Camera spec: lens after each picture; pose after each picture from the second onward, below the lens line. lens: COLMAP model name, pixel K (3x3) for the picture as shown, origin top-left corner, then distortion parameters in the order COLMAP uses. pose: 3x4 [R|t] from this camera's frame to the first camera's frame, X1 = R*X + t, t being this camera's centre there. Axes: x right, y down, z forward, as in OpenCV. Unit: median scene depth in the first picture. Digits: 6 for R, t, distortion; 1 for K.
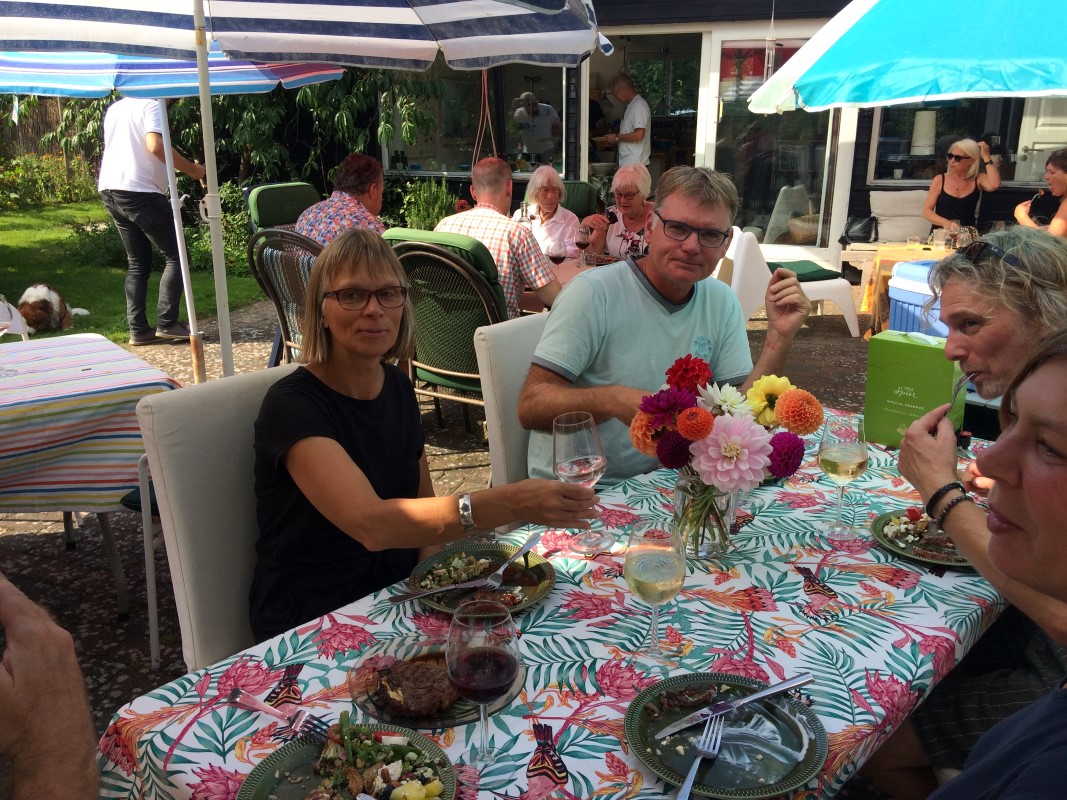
lens RADIAL K [[902.7, 0, 530.6], [0, 902.7, 399.0], [0, 0, 1]] dist [0.108735, -0.175260]
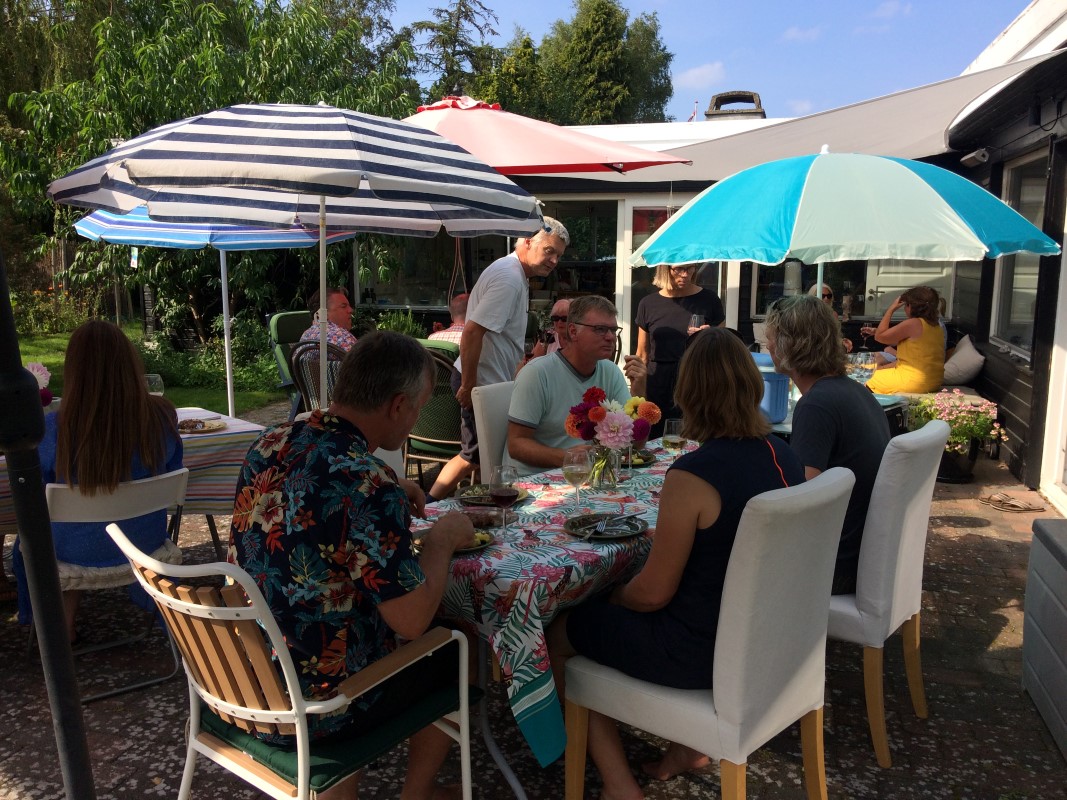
lens RADIAL K [[902.7, 0, 535.0], [0, 902.7, 397.0], [0, 0, 1]] dist [0.108735, -0.175260]
pose [[0.997228, -0.001164, 0.074402, -0.045904], [0.012295, 0.988711, -0.149330, 0.124477], [-0.073388, 0.149830, 0.985984, -0.427763]]
